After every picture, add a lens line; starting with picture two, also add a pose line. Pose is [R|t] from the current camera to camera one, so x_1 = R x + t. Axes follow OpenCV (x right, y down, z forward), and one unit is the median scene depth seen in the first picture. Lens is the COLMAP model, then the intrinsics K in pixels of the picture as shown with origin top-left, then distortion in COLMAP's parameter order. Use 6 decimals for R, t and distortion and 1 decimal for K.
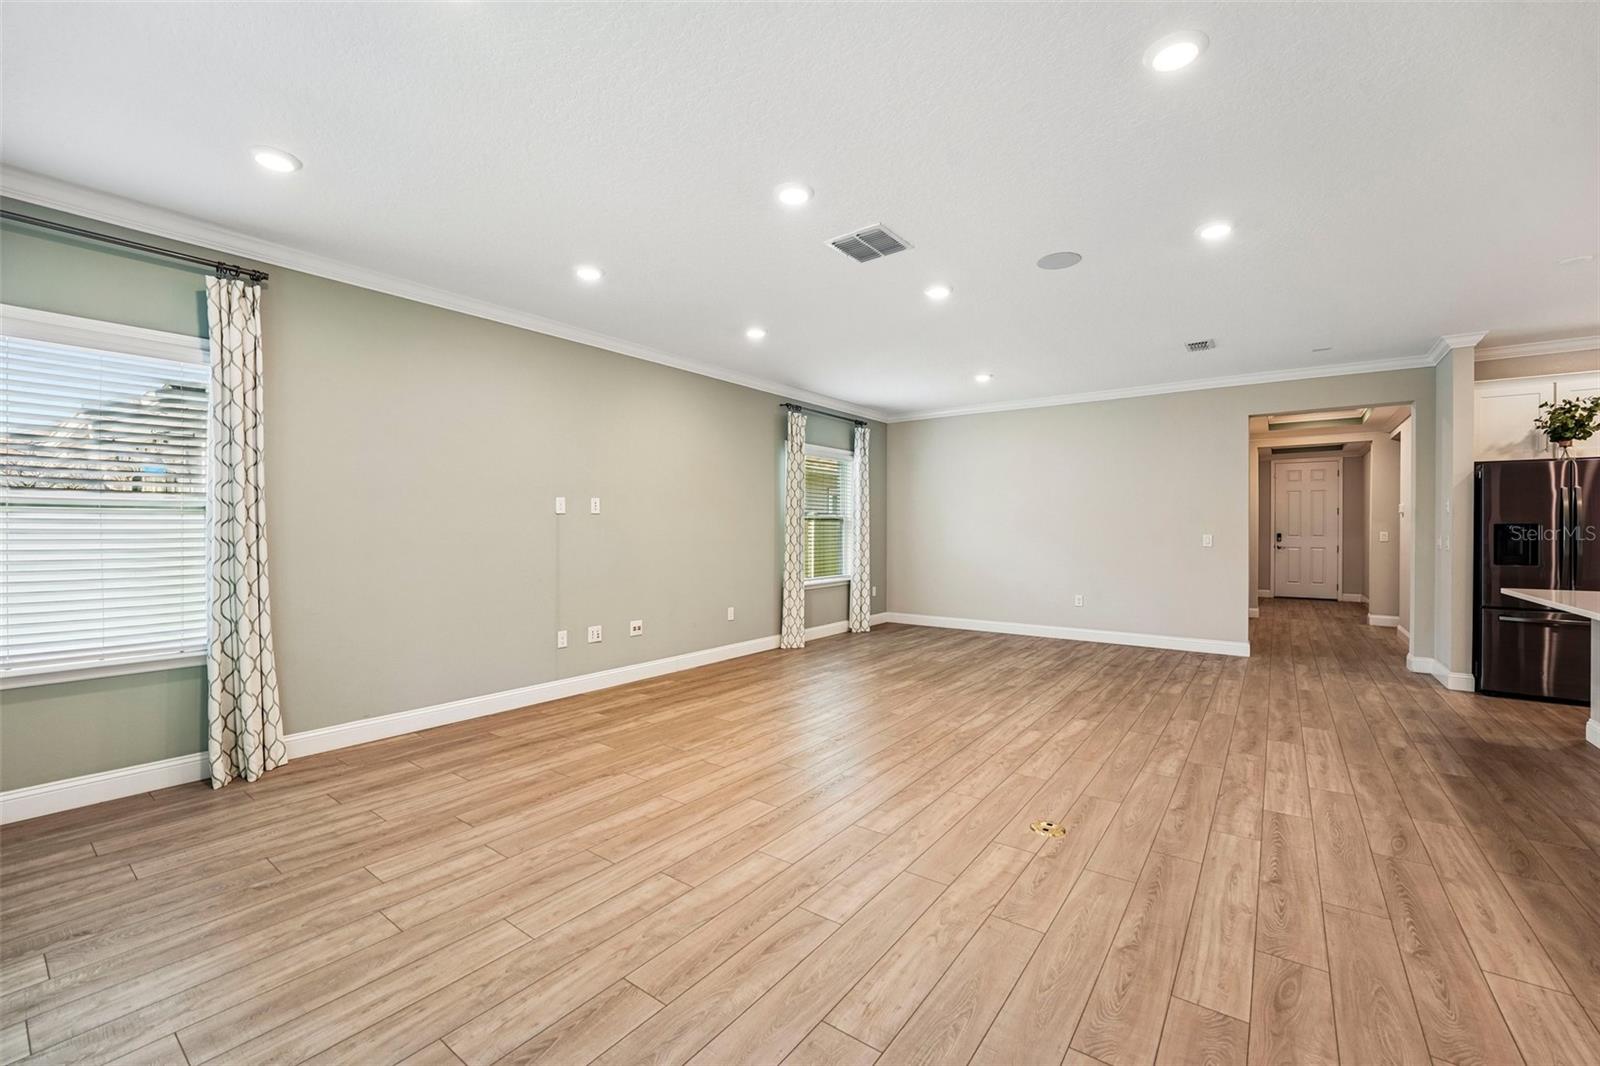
lens RADIAL K [[651.3, 0, 795.9], [0, 651.3, 535.3], [0, 0, 1]] dist [-0.028724, 0.004337]
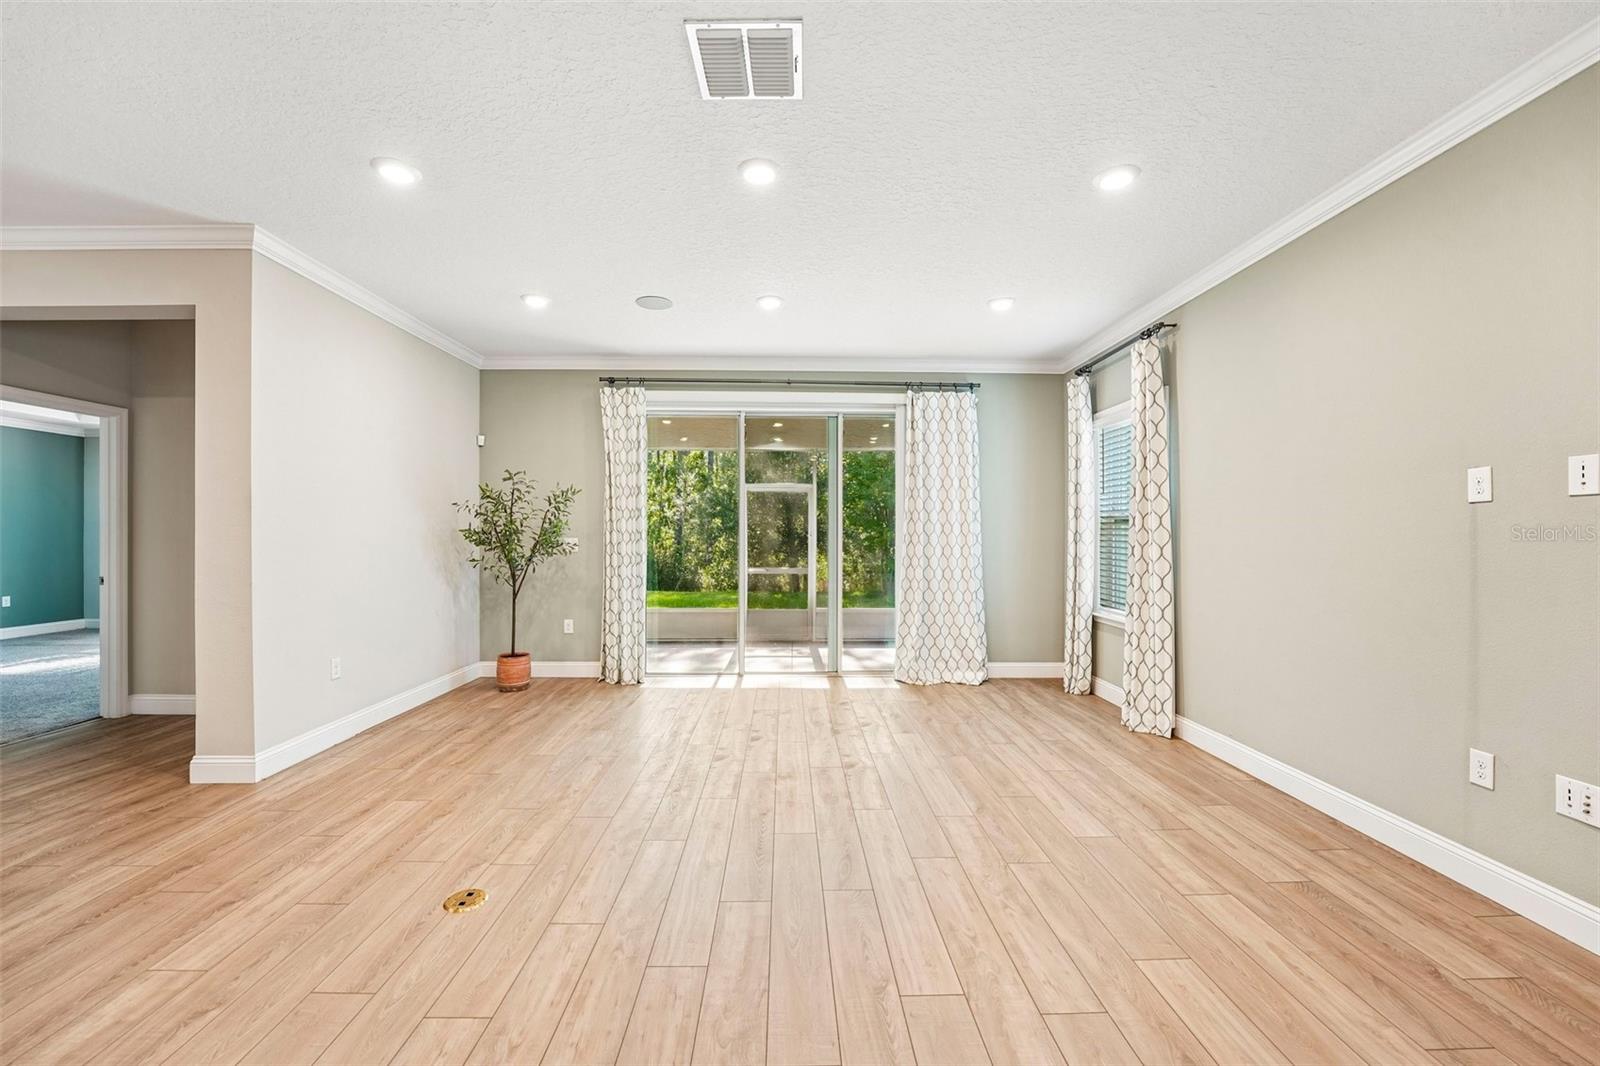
lens RADIAL K [[651.3, 0, 797.4], [0, 651.3, 535.3], [0, 0, 1]] dist [-0.028724, 0.004337]
pose [[-0.787985, -0.002120, -0.615691, 0.334239], [-0.007841, 0.999948, 0.006591, -0.007955], [0.615645, 0.010022, -0.787960, 1.126995]]
